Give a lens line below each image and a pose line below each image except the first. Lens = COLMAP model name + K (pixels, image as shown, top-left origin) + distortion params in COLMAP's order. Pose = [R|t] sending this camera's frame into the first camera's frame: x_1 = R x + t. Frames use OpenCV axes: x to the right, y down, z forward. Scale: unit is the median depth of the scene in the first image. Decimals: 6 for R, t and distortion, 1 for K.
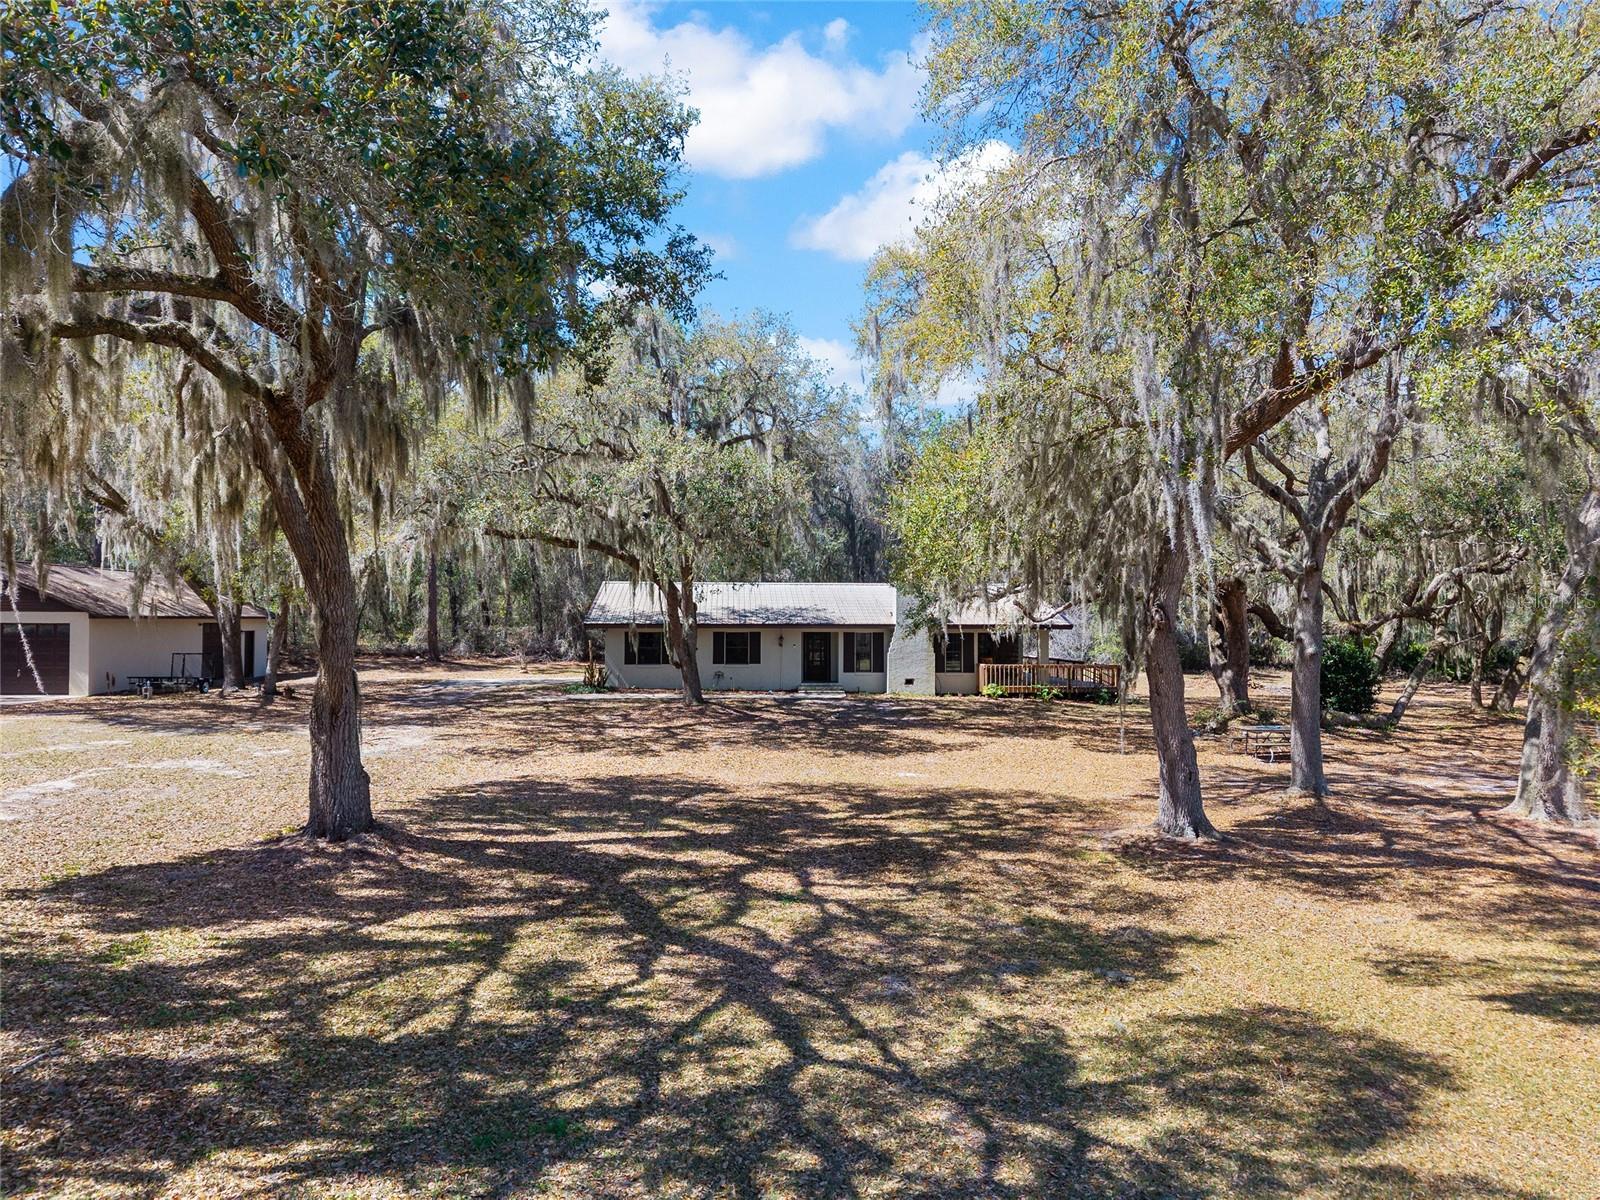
lens RADIAL K [[1115.9, 0, 784.7], [0, 1115.9, 598.6], [0, 0, 1]] dist [0.069085, -0.072604]
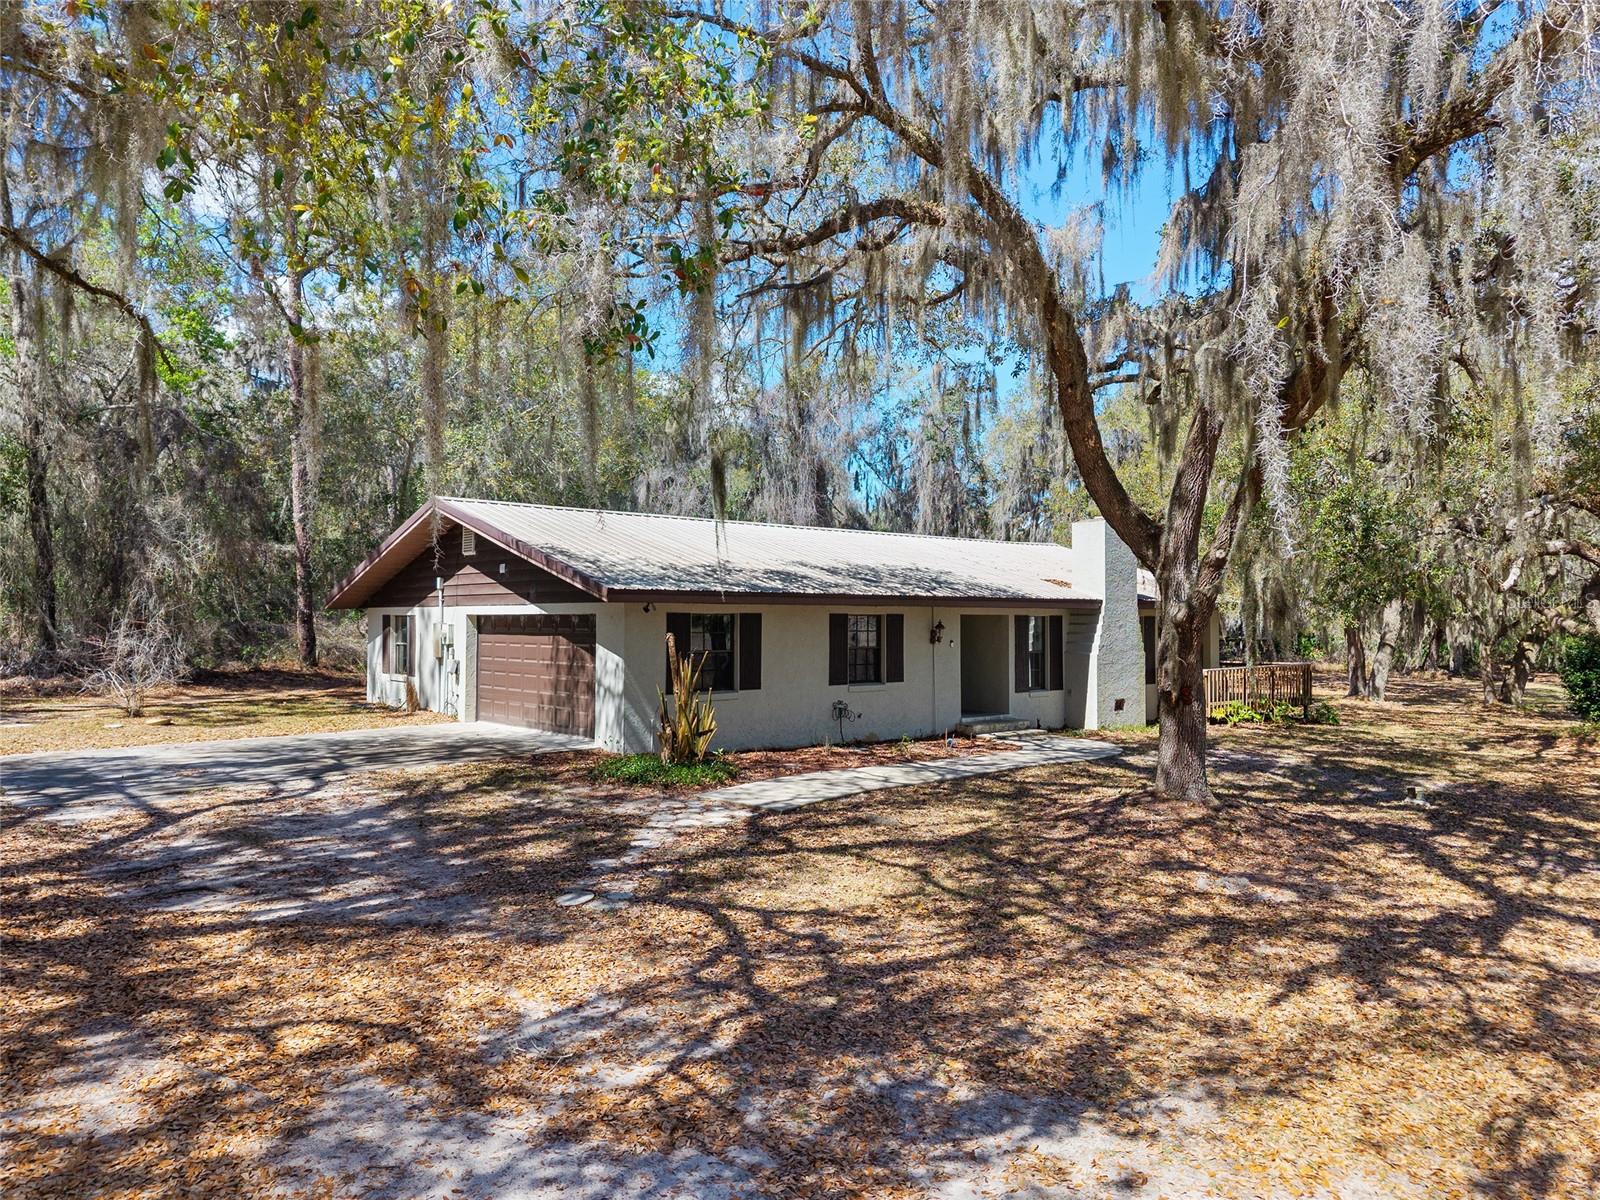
lens RADIAL K [[1115.9, 0, 784.7], [0, 1115.9, 598.6], [0, 0, 1]] dist [0.069085, -0.072604]
pose [[0.773654, 0.010015, 0.633529, -0.362430], [-0.008476, 0.999949, -0.005458, 0.026491], [-0.633551, -0.001147, 0.773700, 0.673815]]
